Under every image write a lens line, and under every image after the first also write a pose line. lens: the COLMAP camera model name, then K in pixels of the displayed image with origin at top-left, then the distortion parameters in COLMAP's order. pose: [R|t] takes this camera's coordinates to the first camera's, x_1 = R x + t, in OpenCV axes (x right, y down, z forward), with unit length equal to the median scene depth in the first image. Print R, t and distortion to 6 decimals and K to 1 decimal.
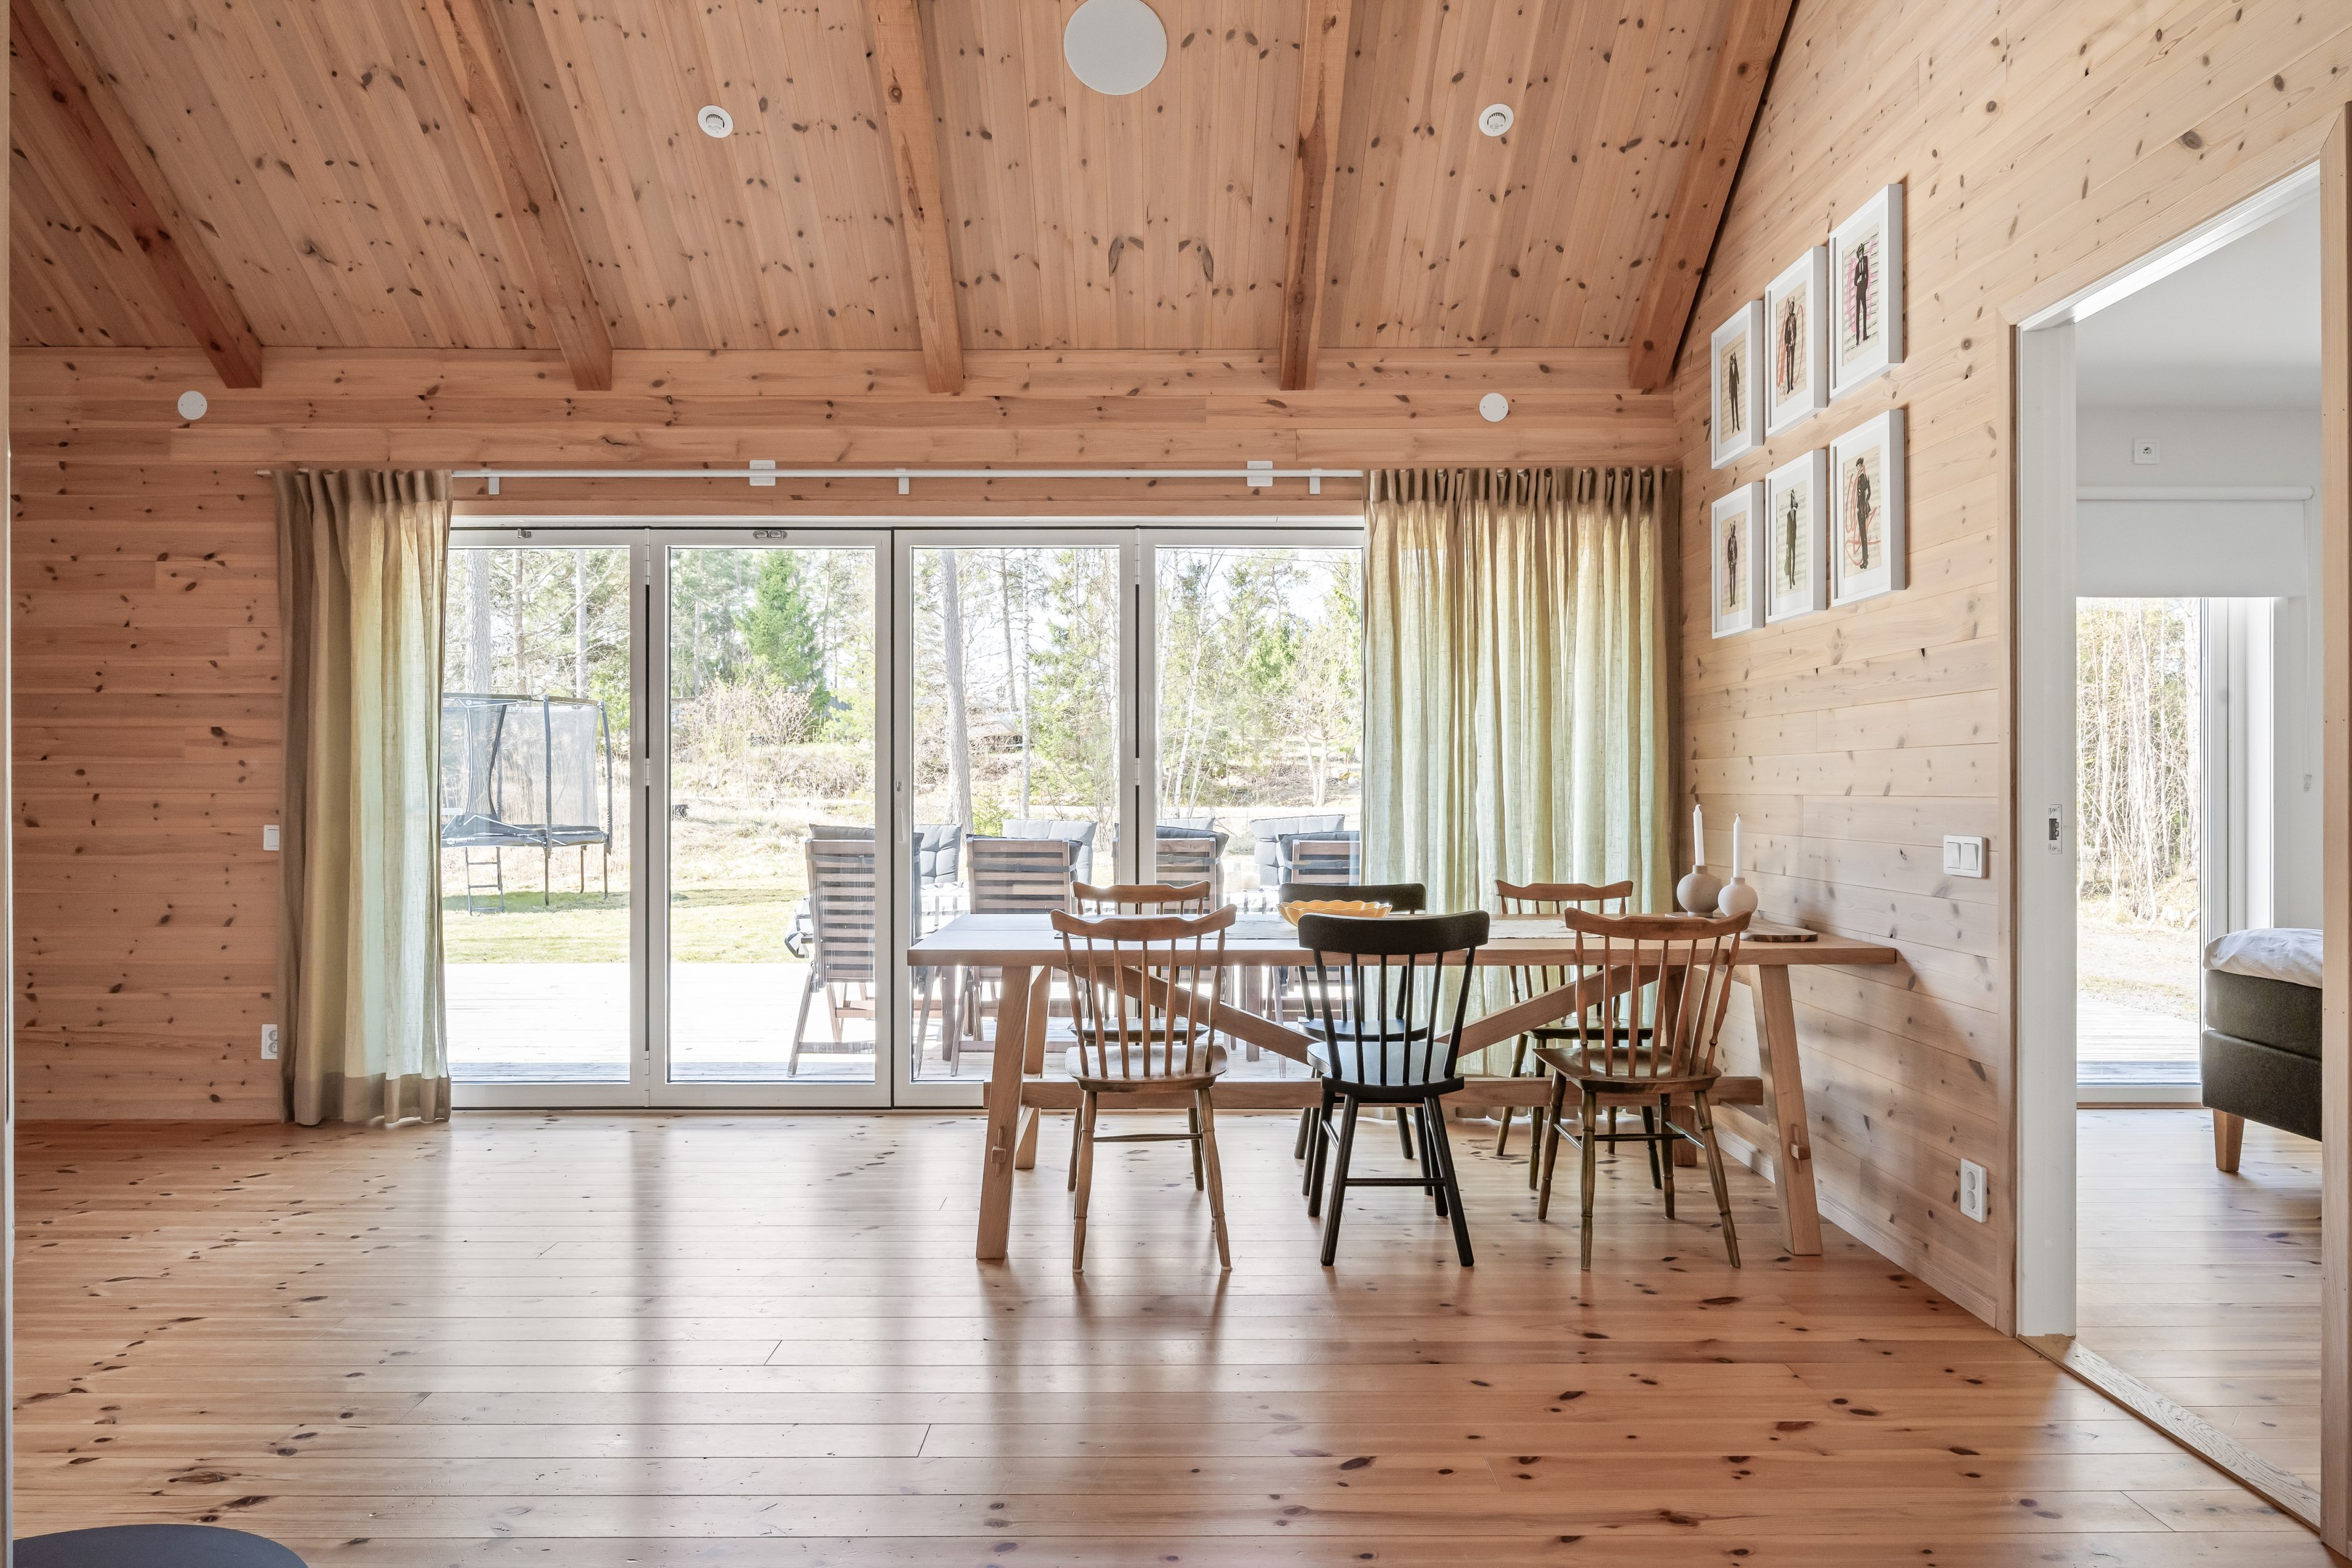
lens RADIAL K [[1529.1, 0, 1176.0], [0, 1529.1, 784.0], [0, 0, 1]] dist [-0.001070, -0.003363]
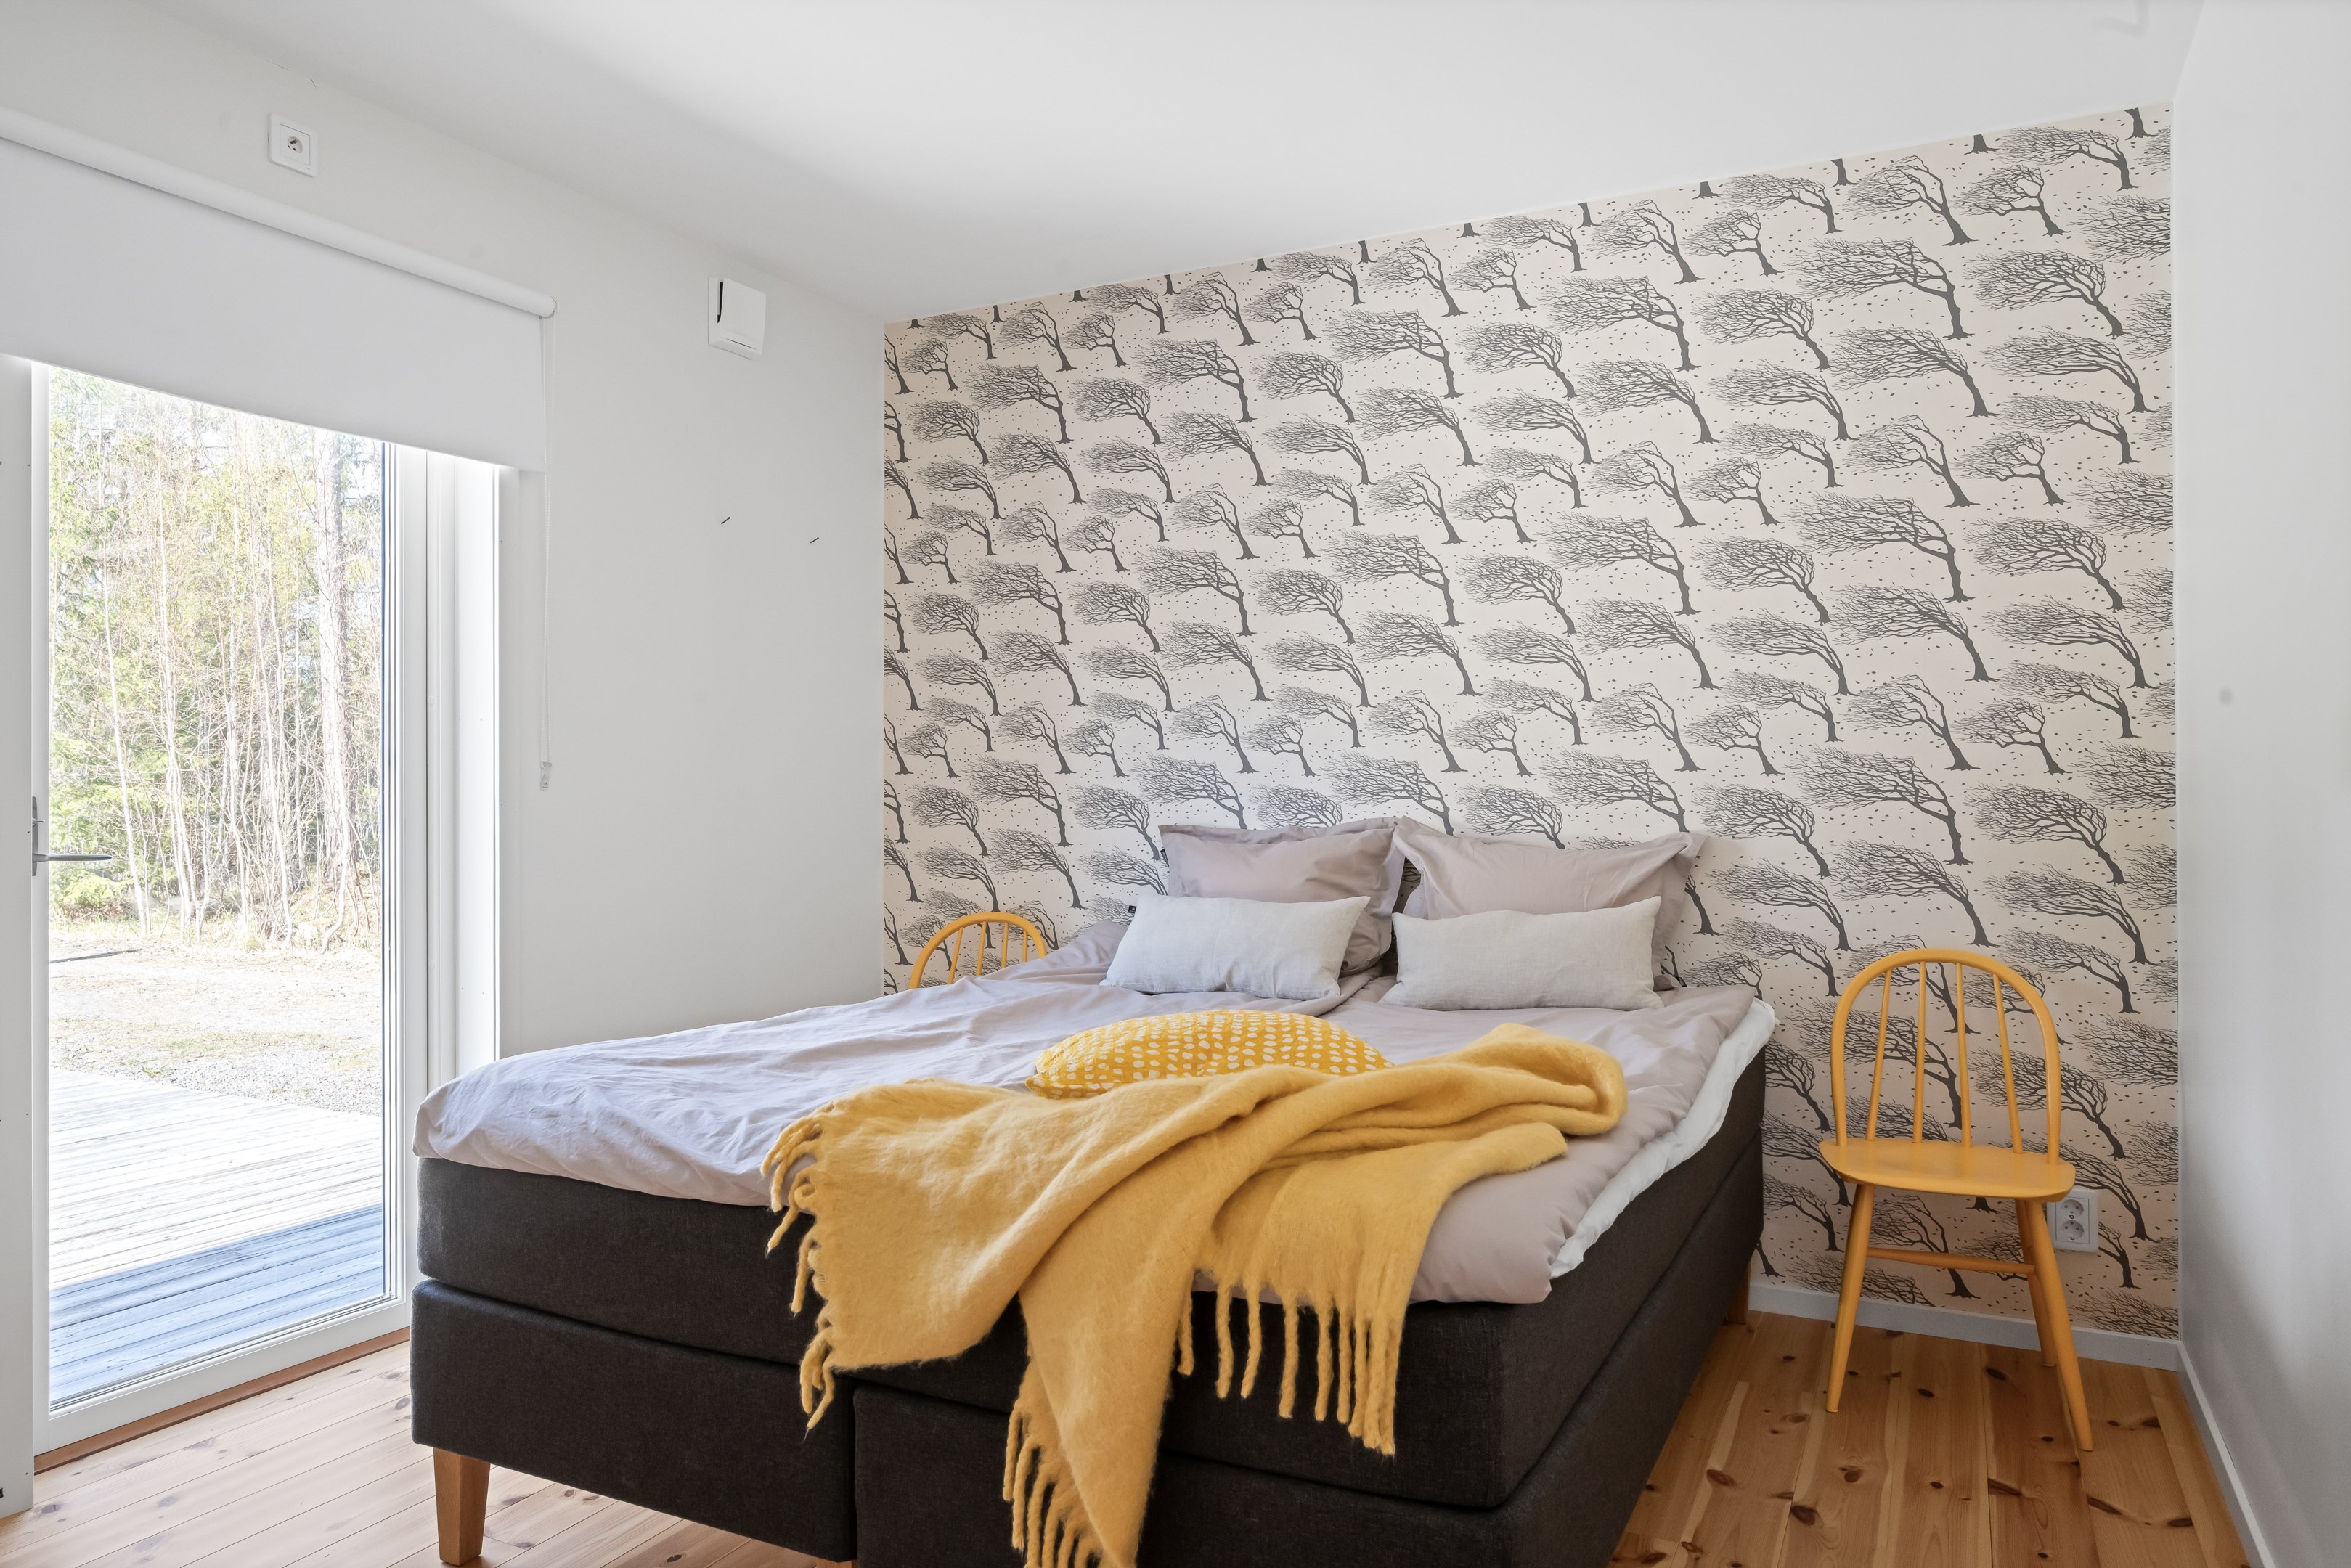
lens RADIAL K [[1528.6, 0, 1175.5], [0, 1528.6, 784.0], [0, 0, 1]] dist [-0.001070, -0.003363]
pose [[0.456087, 0.001391, 0.889934, 0.084251], [0.001448, 0.999996, -0.002305, 0.001305], [-0.889934, 0.002339, 0.456083, 0.134849]]
